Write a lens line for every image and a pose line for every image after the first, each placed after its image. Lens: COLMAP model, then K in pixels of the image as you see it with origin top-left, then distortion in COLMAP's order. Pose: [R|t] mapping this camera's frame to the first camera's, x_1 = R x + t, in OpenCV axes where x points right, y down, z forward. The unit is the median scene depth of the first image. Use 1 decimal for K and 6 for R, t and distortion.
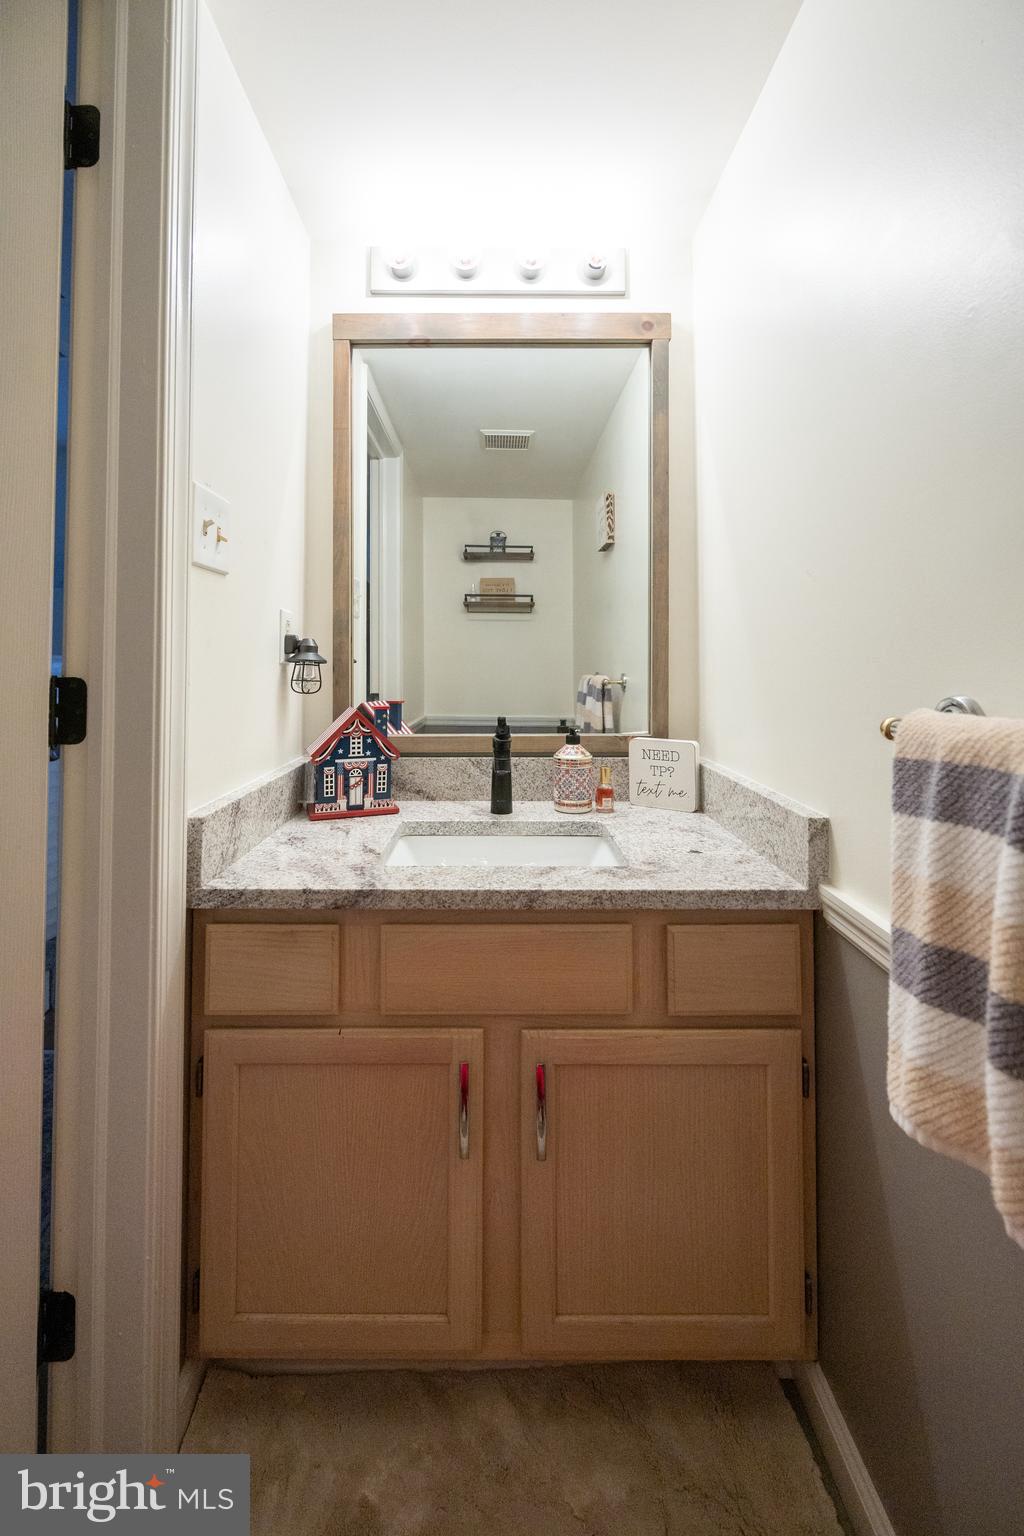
lens RADIAL K [[630.3, 0, 506.9], [0, 630.3, 646.7], [0, 0, 1]] dist [-0.000297, 0.000067]
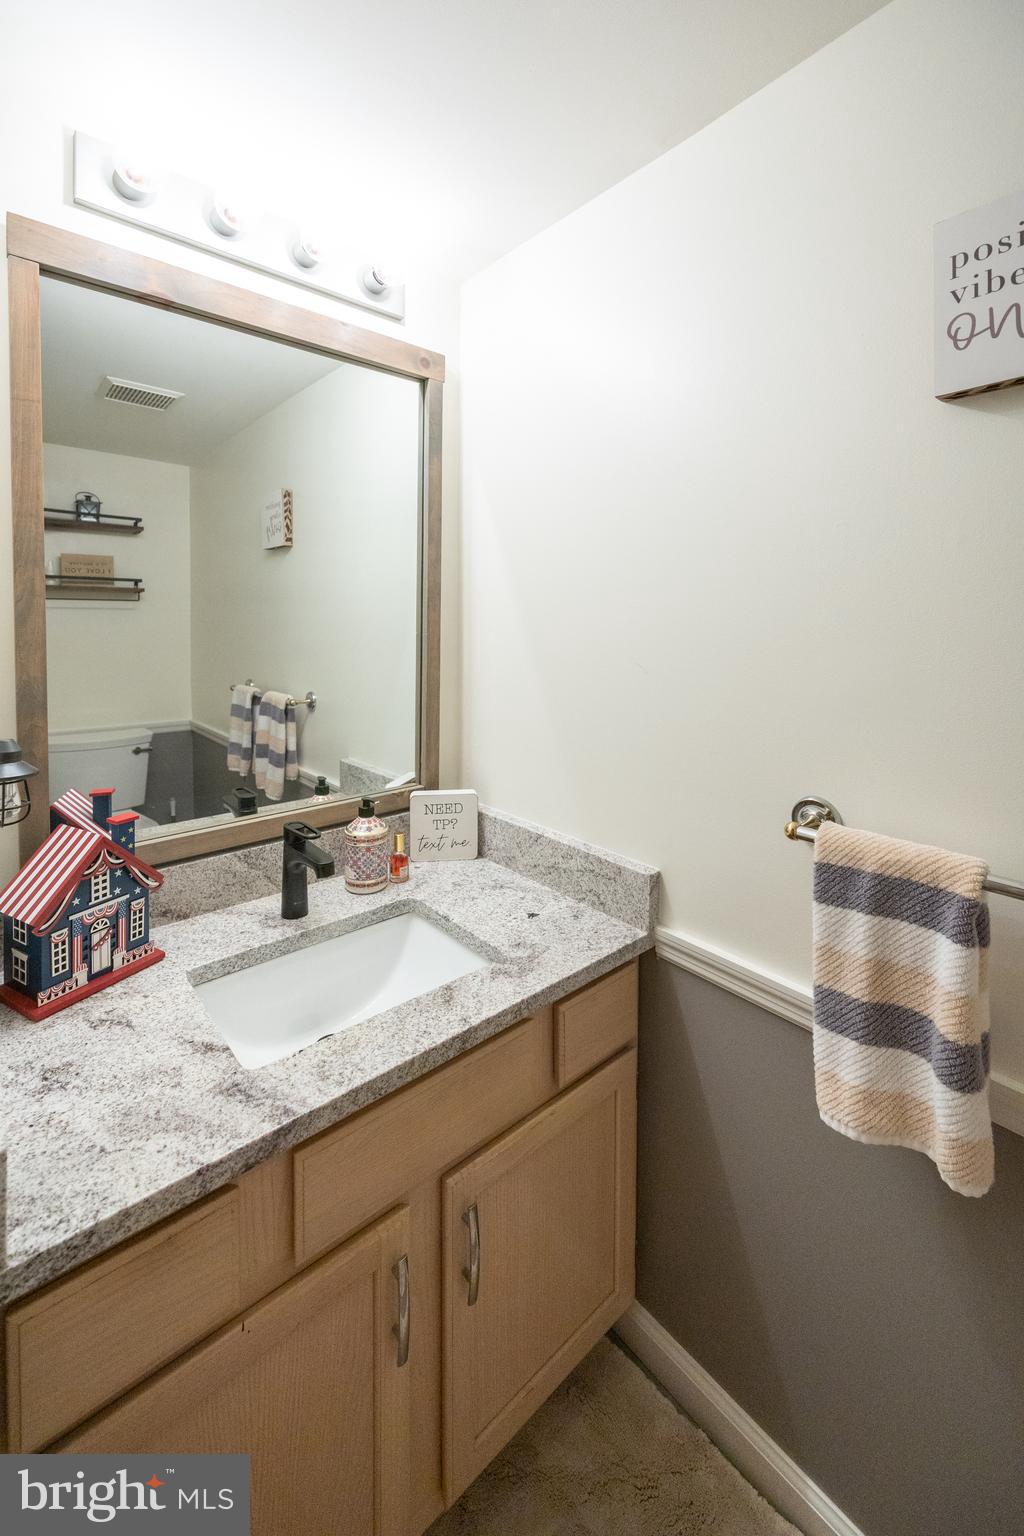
lens RADIAL K [[626.5, 0, 510.6], [0, 626.5, 633.2], [0, 0, 1]] dist [-0.003320, 0.000239]
pose [[0.760371, -0.010380, 0.649406, -0.338878], [-0.022917, 0.998821, 0.042799, -0.160765], [-0.649084, -0.047426, 0.759237, 0.196383]]
